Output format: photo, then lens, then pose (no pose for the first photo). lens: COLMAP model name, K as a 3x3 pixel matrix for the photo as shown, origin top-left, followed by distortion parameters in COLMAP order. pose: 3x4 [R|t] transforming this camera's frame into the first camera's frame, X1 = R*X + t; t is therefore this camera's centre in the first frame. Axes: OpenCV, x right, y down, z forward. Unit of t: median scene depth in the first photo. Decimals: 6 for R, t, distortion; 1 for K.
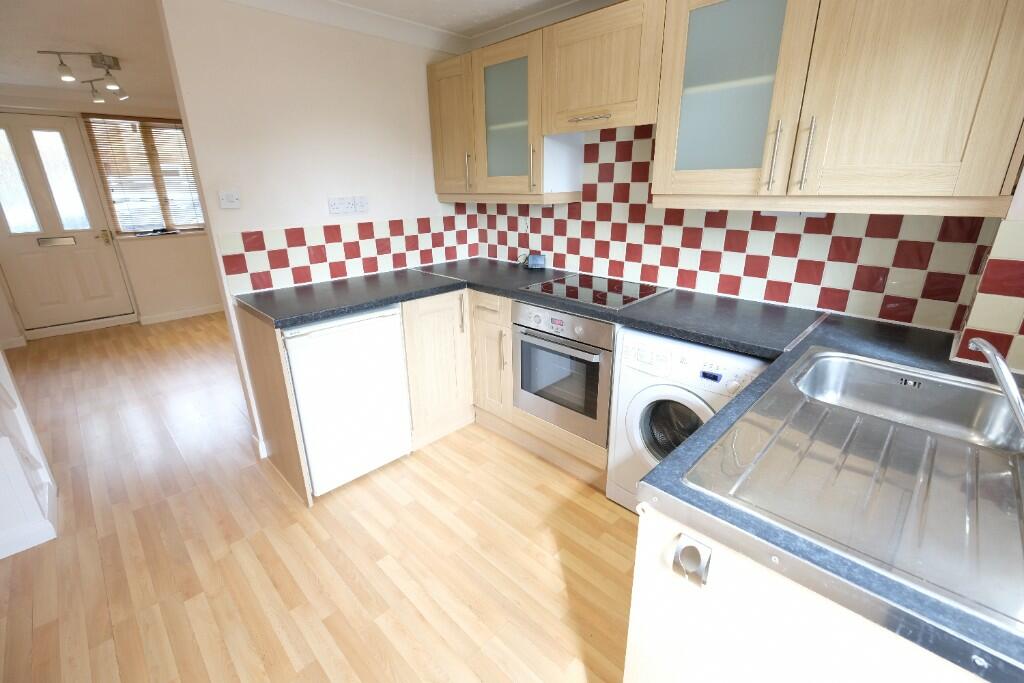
lens RADIAL K [[448.0, 0, 512.2], [0, 448.0, 331.3], [0, 0, 1]] dist [-0.000040, 0.000167]
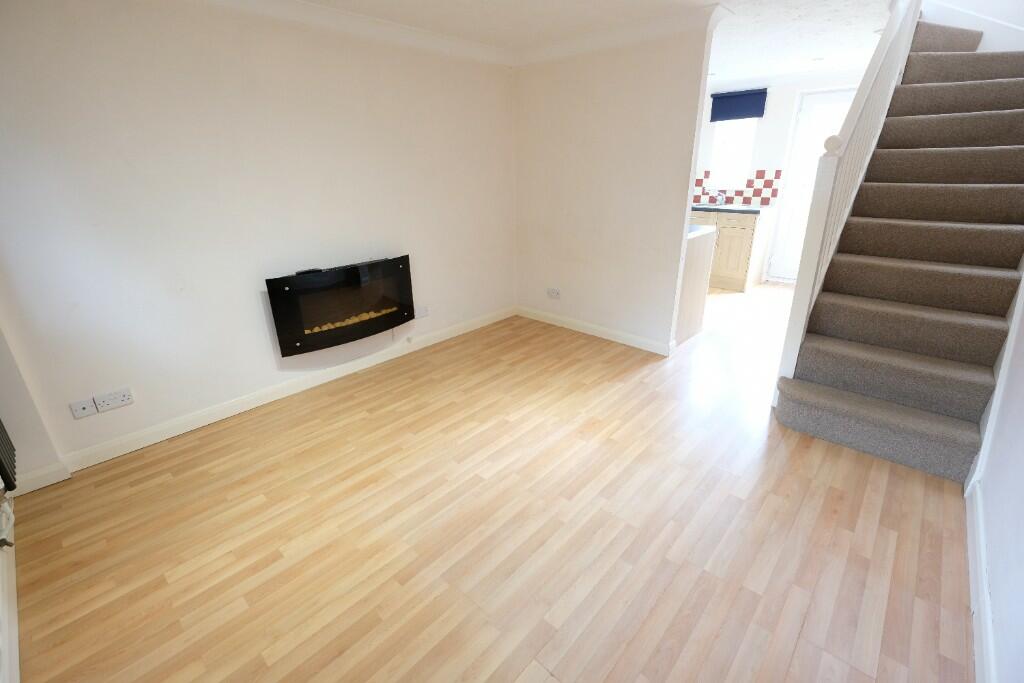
lens RADIAL K [[448.0, 0, 512.2], [0, 448.0, 331.3], [0, 0, 1]] dist [-0.000040, 0.000167]
pose [[-0.038452, -0.333071, 0.942117, -1.110509], [0.331229, 0.885264, 0.326490, -0.247768], [-0.942767, 0.324611, 0.076283, 0.808877]]
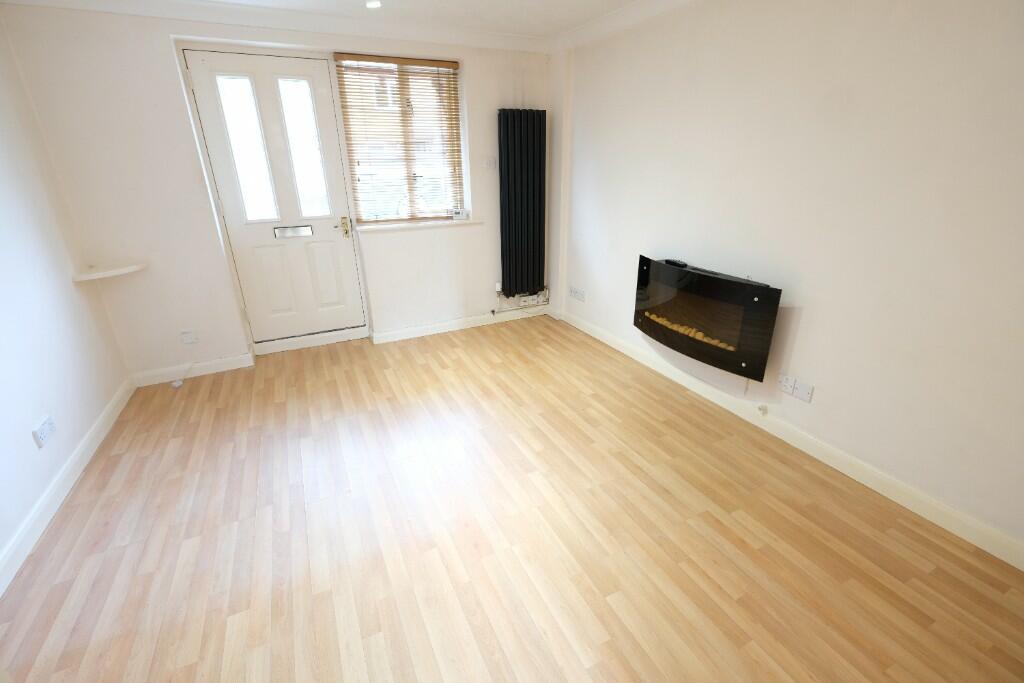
lens RADIAL K [[448.0, 0, 512.2], [0, 448.0, 331.3], [0, 0, 1]] dist [-0.000040, 0.000167]
pose [[0.945157, 0.114357, -0.305941, -0.438033], [-0.100381, 0.993072, 0.061085, -0.122659], [0.310807, -0.027024, 0.950089, 0.410652]]
